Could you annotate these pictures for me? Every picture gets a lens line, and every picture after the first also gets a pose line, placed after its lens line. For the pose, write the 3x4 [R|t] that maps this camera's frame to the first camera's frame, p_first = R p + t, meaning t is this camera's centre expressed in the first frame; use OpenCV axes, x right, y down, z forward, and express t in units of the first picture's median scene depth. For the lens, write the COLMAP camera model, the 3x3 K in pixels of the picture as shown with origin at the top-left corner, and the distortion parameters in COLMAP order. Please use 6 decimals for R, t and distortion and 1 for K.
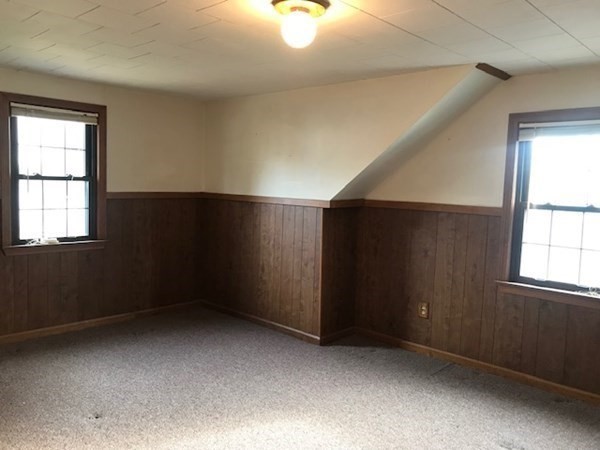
lens RADIAL K [[490.1, 0, 299.2], [0, 490.1, 226.1], [0, 0, 1]] dist [0.035673, -0.047527]
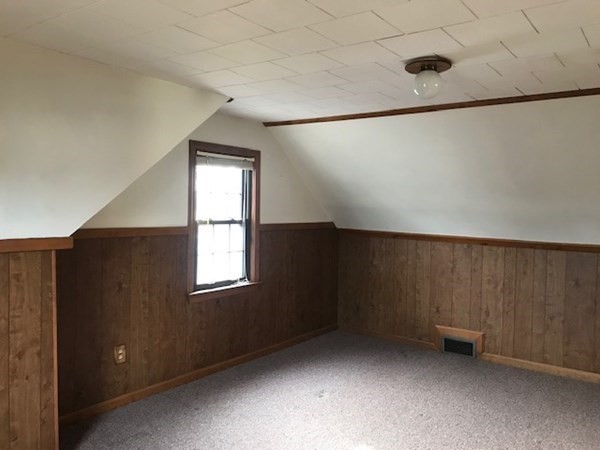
lens RADIAL K [[490.1, 0, 300.9], [0, 490.1, 224.8], [0, 0, 1]] dist [0.035673, -0.047527]
pose [[-0.118140, -0.078232, 0.989911, -0.628069], [0.060871, 0.994446, 0.085855, -0.108447], [-0.991130, 0.070400, -0.112721, 0.807724]]
